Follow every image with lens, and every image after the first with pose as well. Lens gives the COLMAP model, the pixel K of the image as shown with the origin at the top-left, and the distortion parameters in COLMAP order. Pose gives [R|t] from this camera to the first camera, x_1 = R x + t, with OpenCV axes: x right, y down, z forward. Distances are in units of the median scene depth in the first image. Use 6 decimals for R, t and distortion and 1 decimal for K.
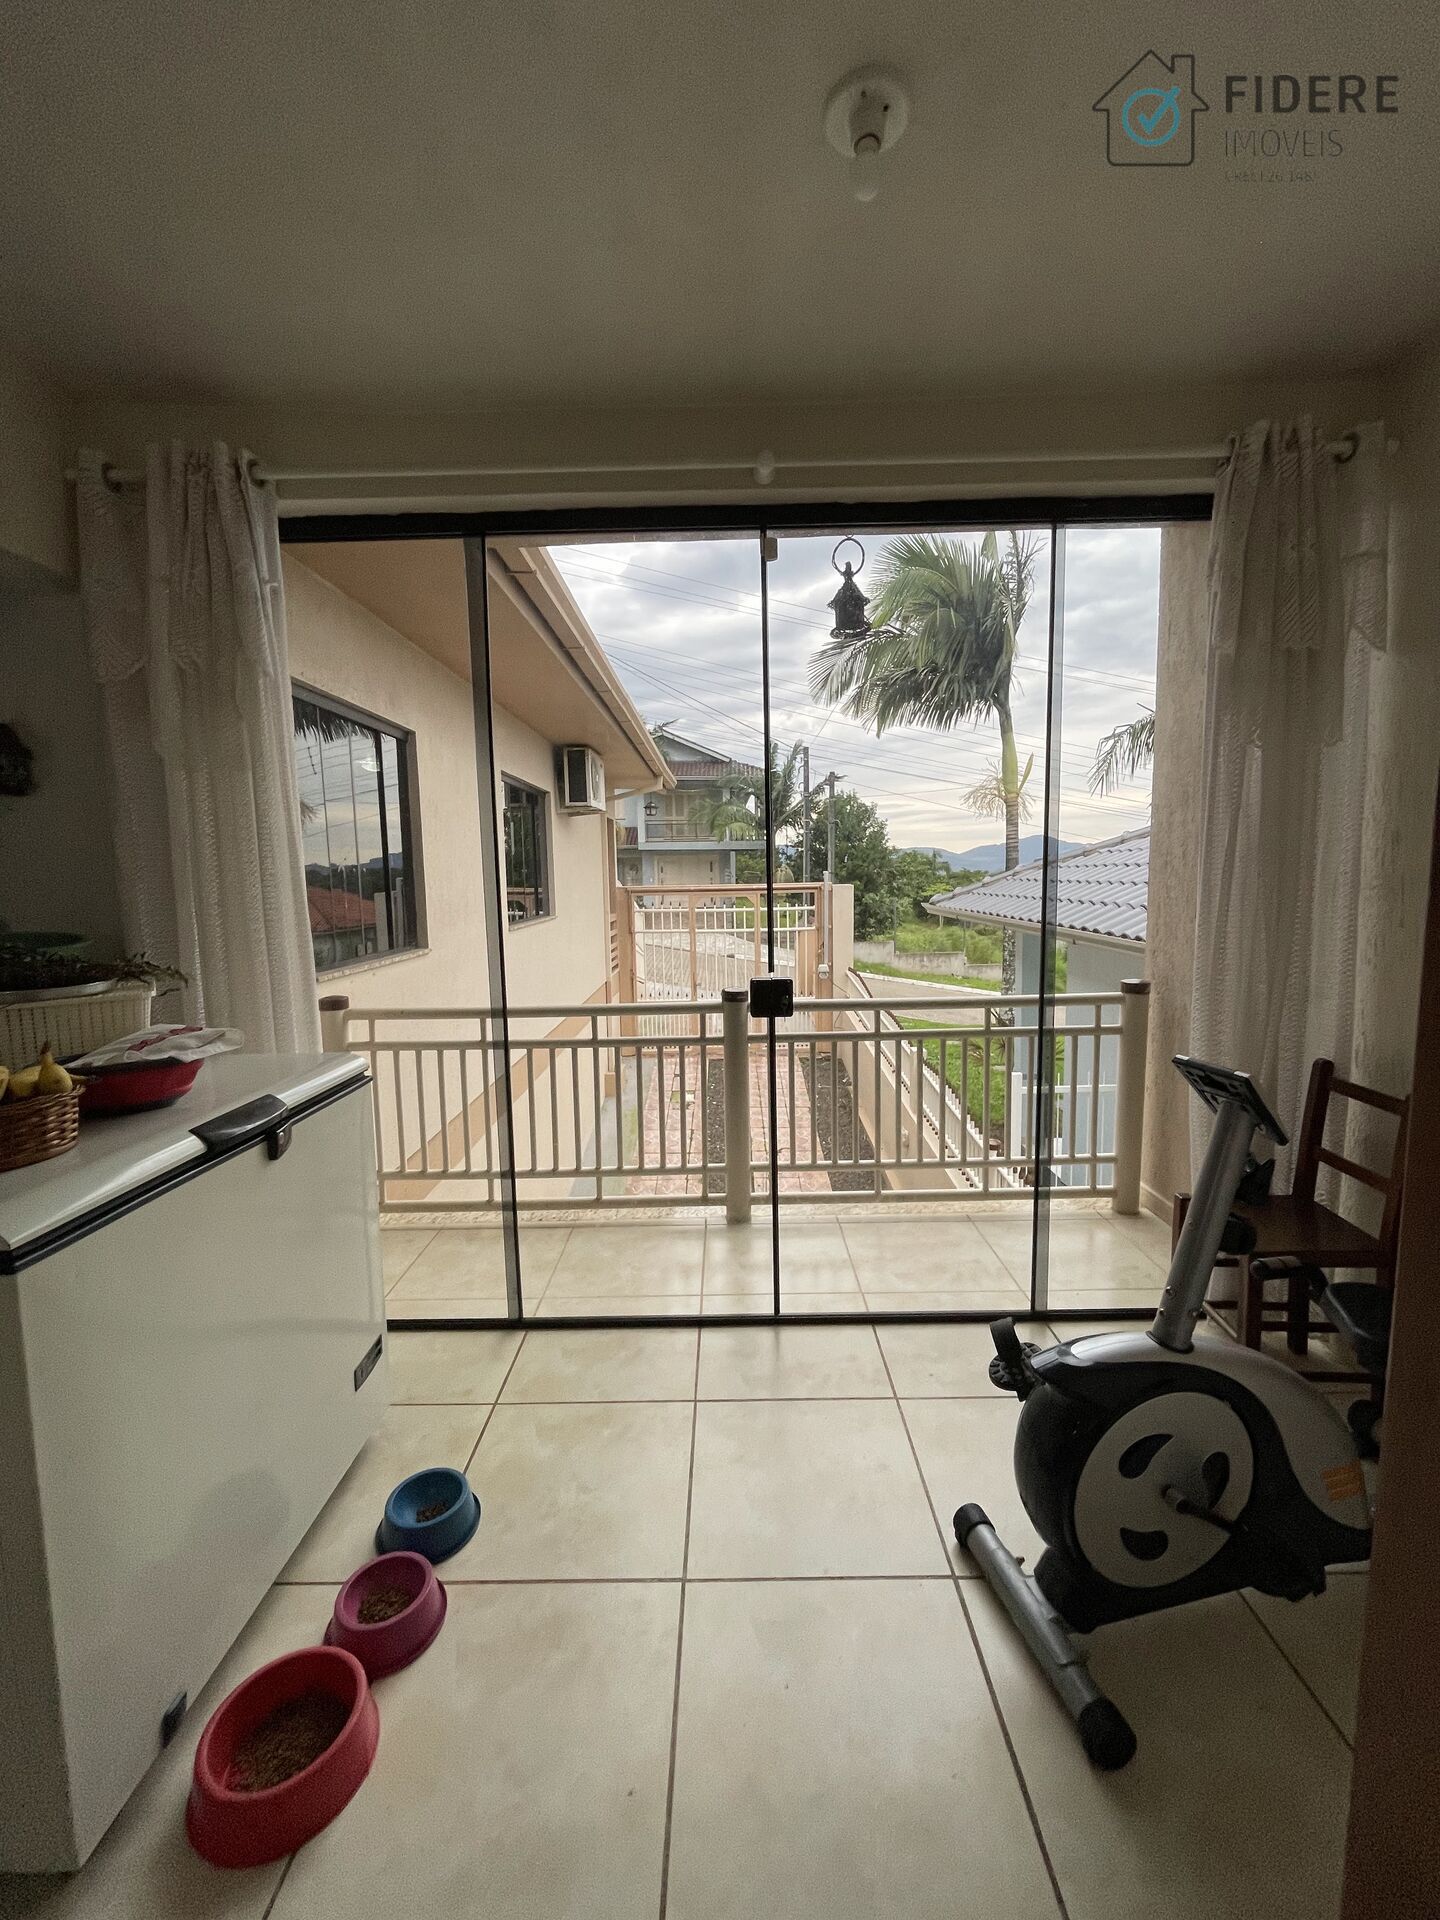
lens RADIAL K [[779.2, 0, 727.7], [0, 779.2, 955.4], [0, 0, 1]] dist [-0.003788, 0.000434]
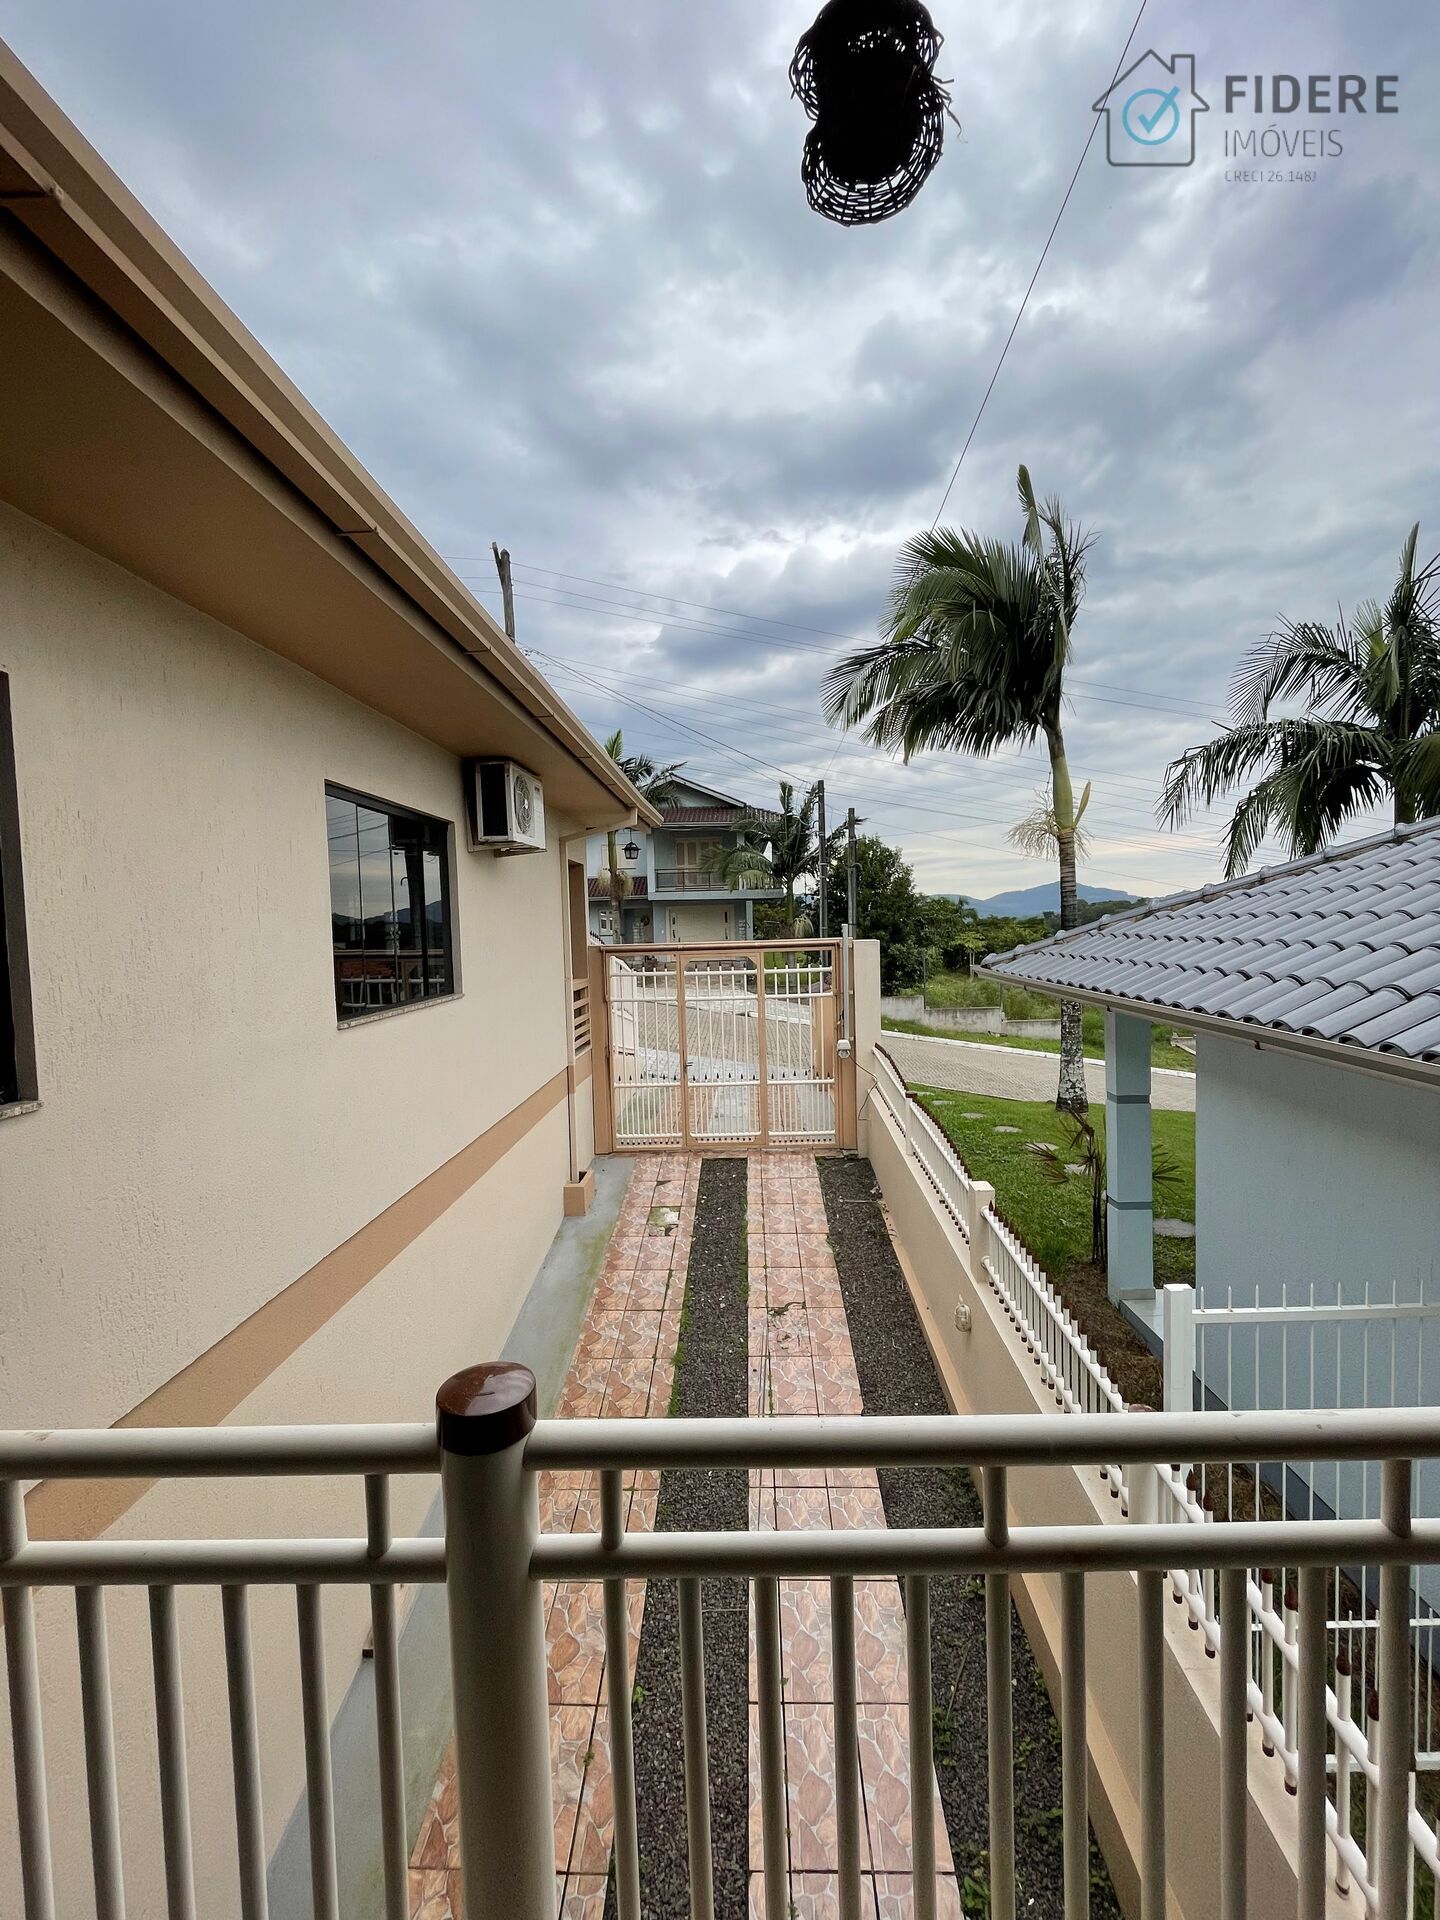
lens RADIAL K [[779.2, 0, 722.6], [0, 779.2, 951.7], [0, 0, 1]] dist [-0.003788, 0.000434]
pose [[0.999272, -0.009305, -0.036989, 0.021127], [0.006782, 0.997678, -0.067772, -0.018726], [0.037534, 0.067472, 0.997015, 0.140097]]
